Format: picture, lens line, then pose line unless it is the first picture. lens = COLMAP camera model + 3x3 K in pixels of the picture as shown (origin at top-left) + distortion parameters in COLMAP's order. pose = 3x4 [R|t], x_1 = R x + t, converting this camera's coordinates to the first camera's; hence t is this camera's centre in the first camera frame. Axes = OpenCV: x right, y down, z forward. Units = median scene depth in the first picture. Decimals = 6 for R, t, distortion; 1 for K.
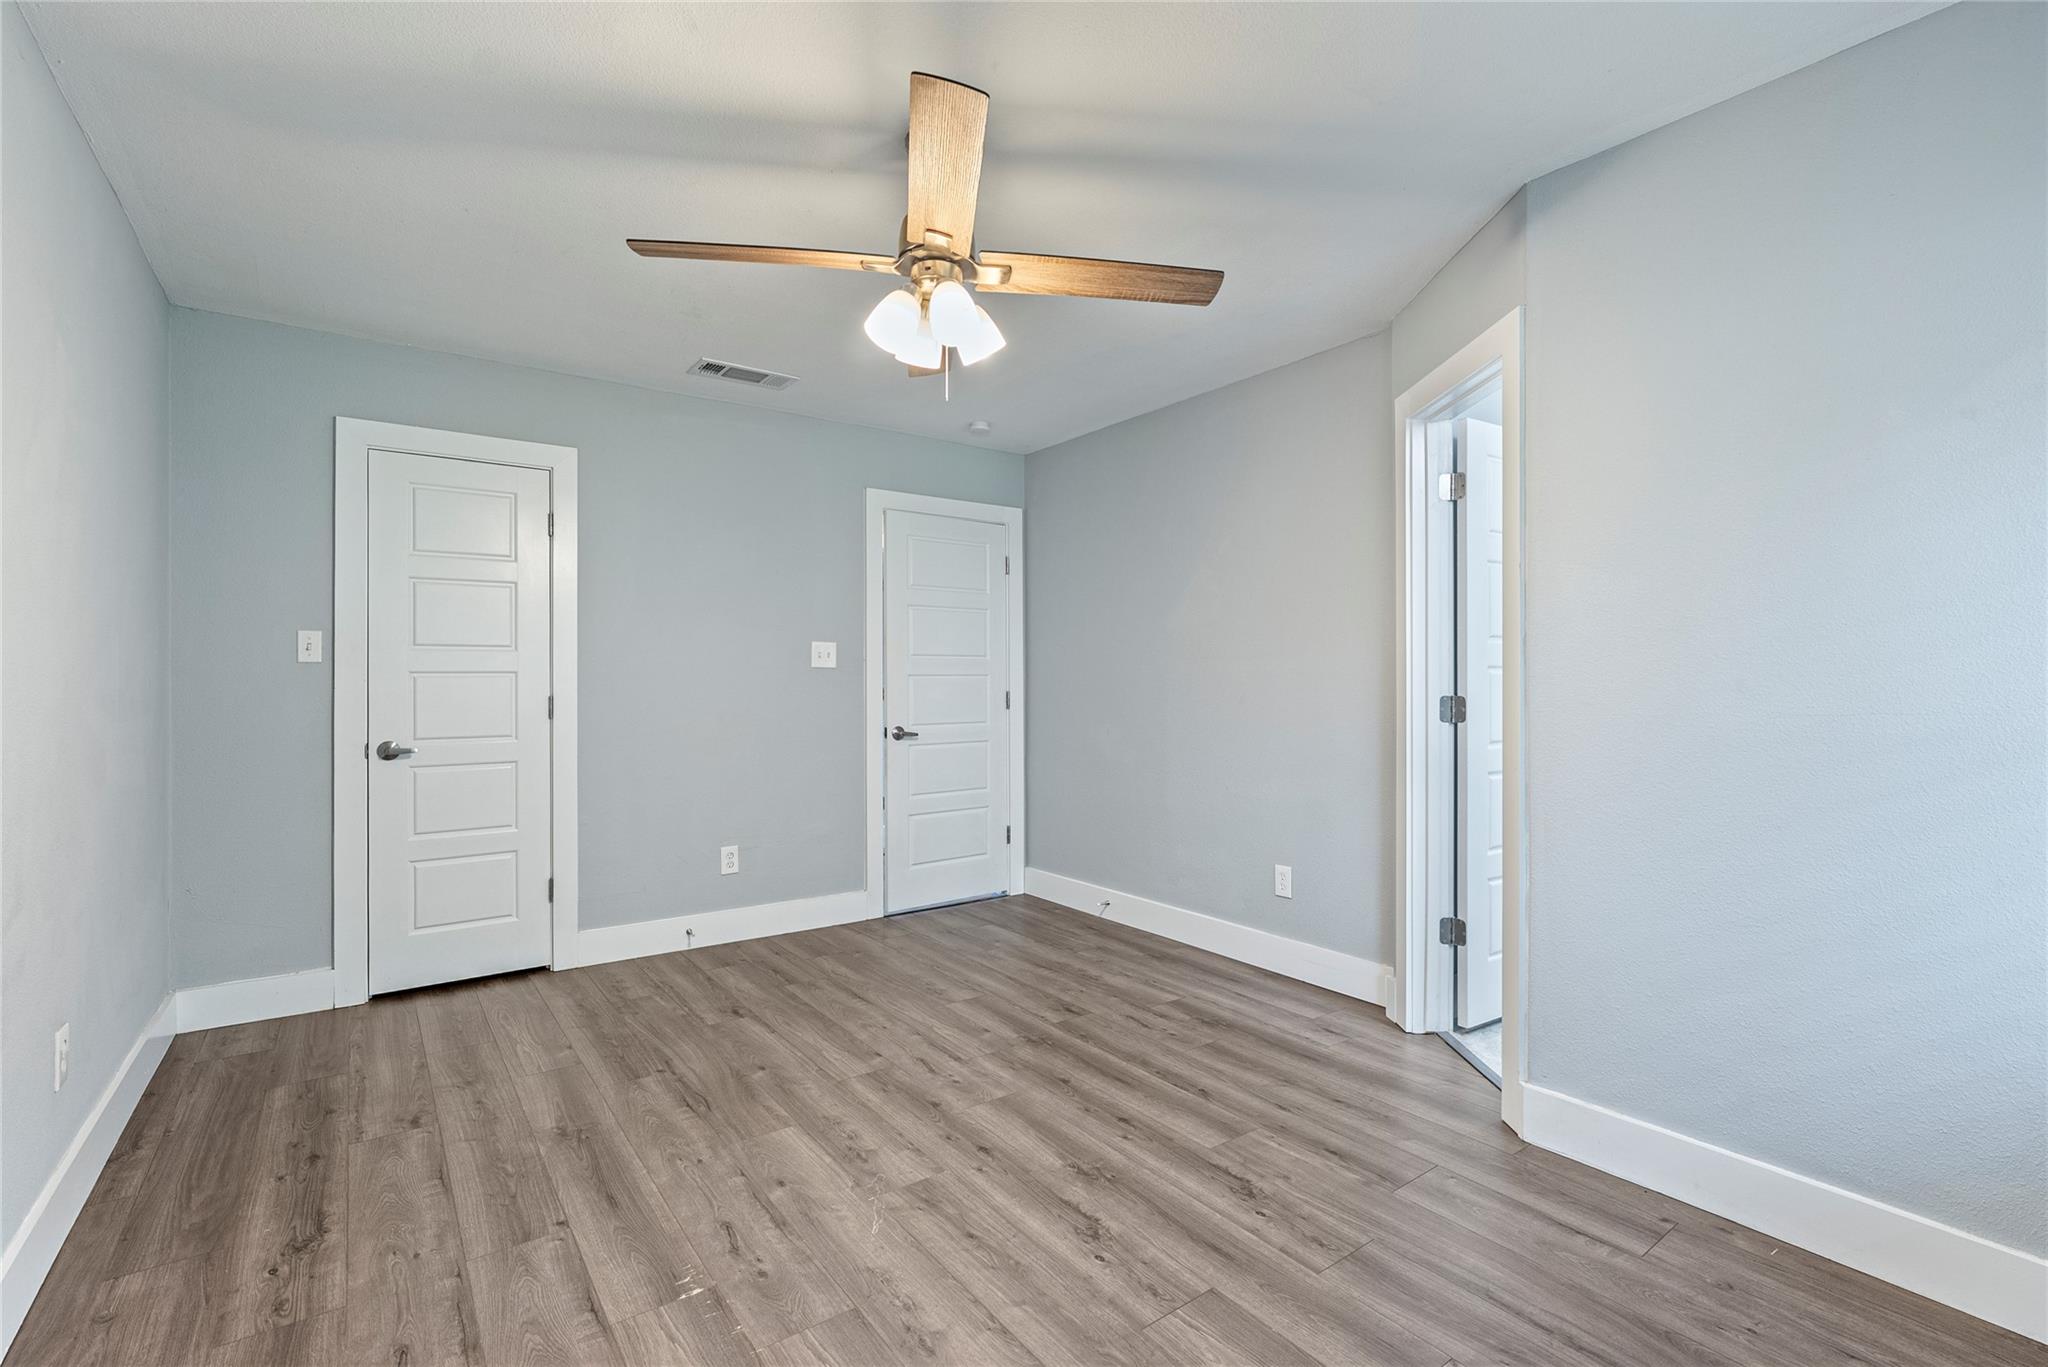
lens RADIAL K [[915.3, 0, 1027.2], [0, 915.3, 681.4], [0, 0, 1]] dist [-0.000110, -0.001015]
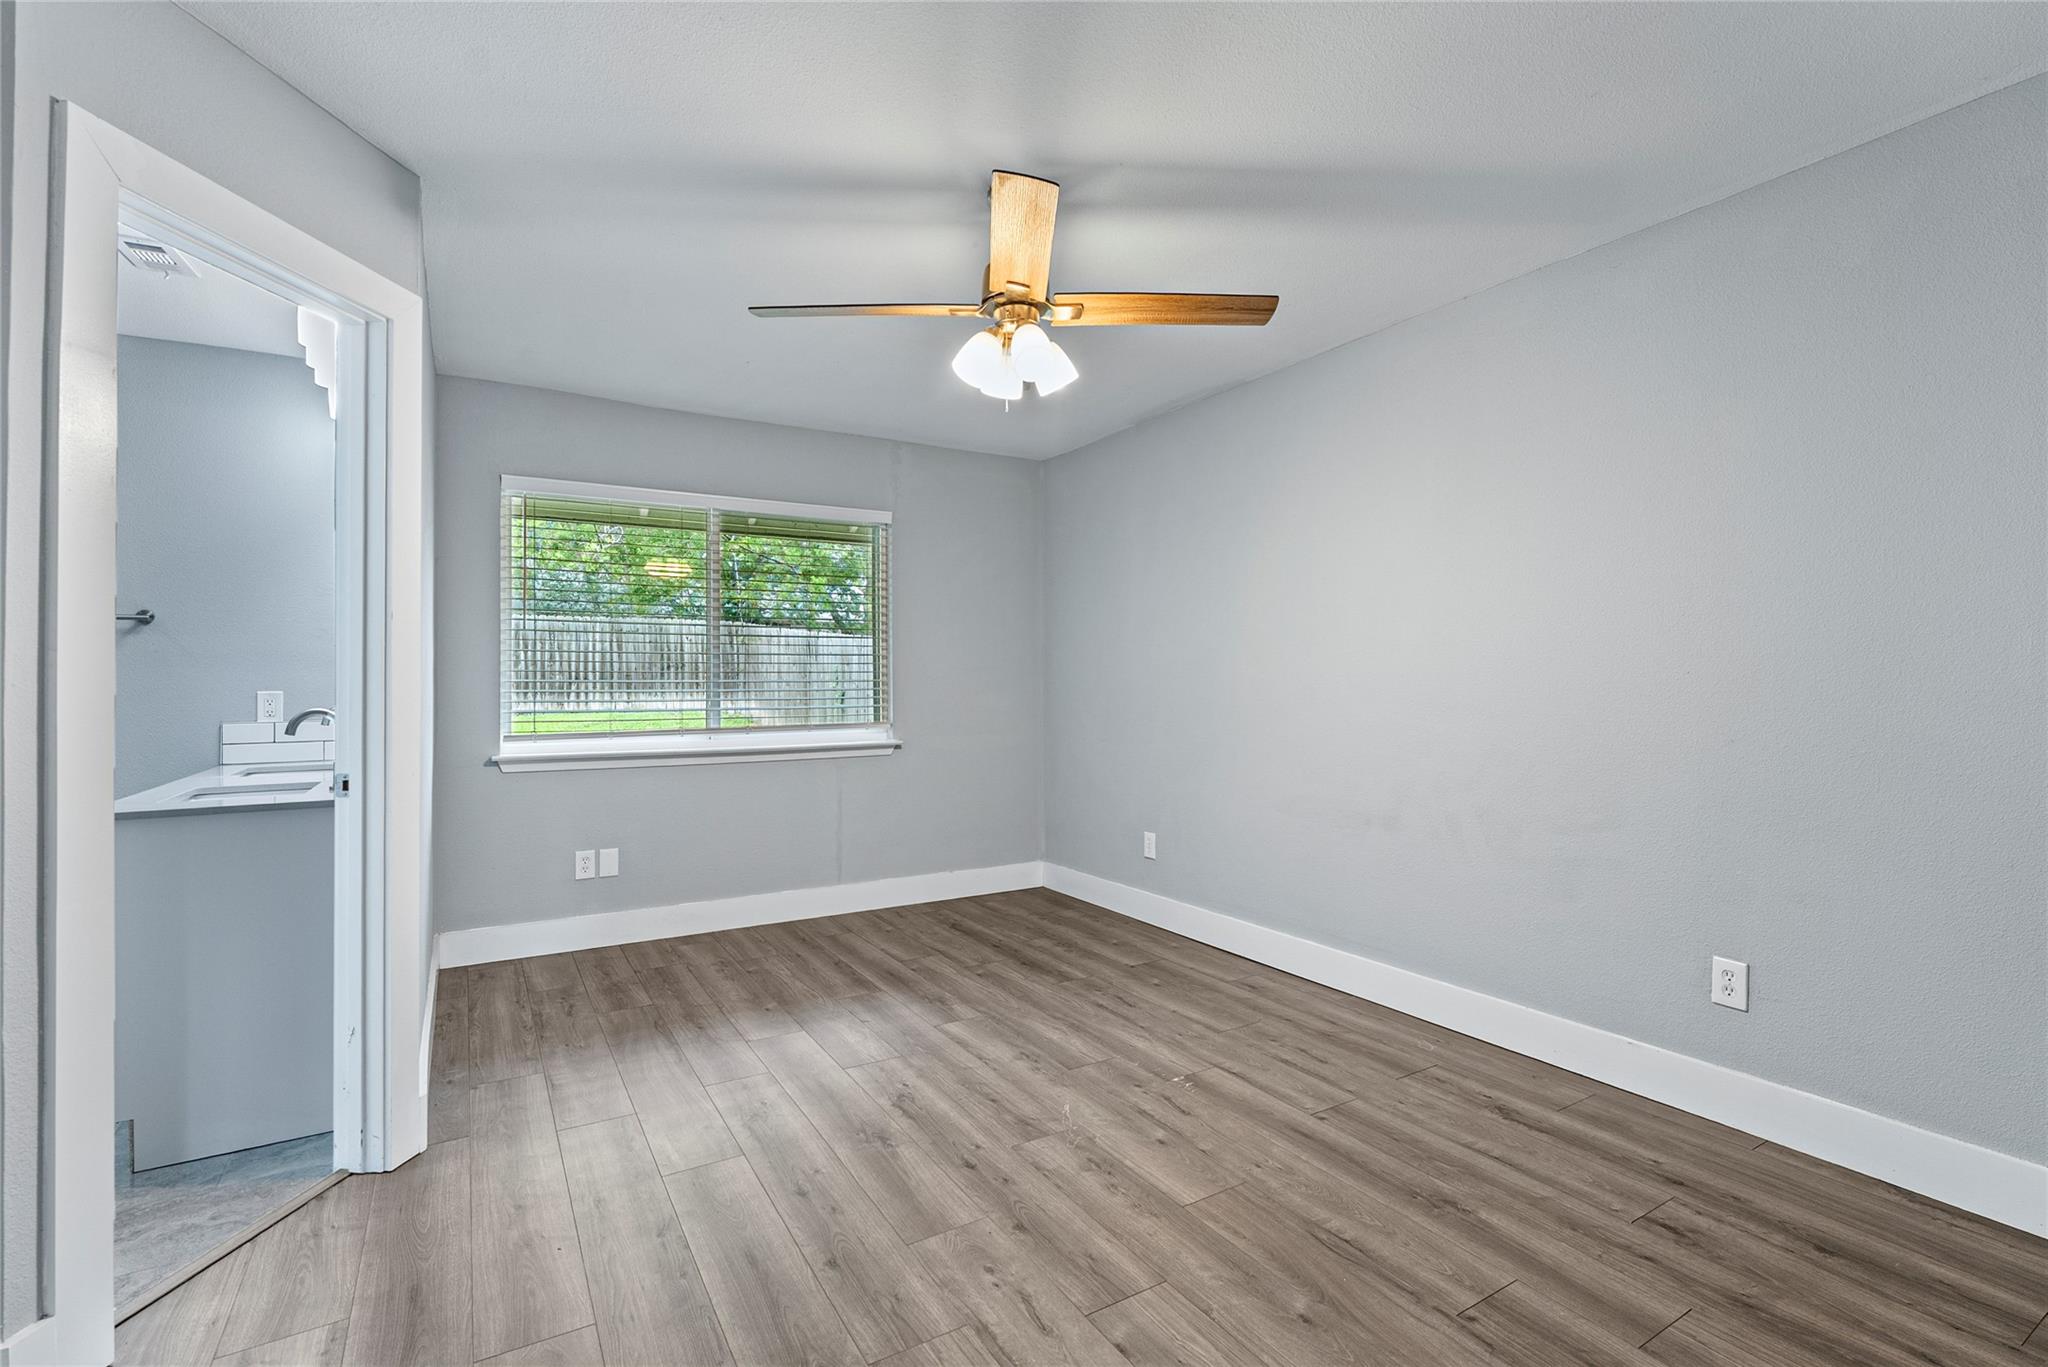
lens RADIAL K [[915.3, 0, 1012.4], [0, 915.3, 679.5], [0, 0, 1]] dist [-0.000110, -0.001015]
pose [[-0.994089, 0.005371, 0.108434, -0.211920], [0.004965, 0.999980, -0.004007, 0.003438], [-0.108453, -0.003445, -0.994096, 2.081684]]
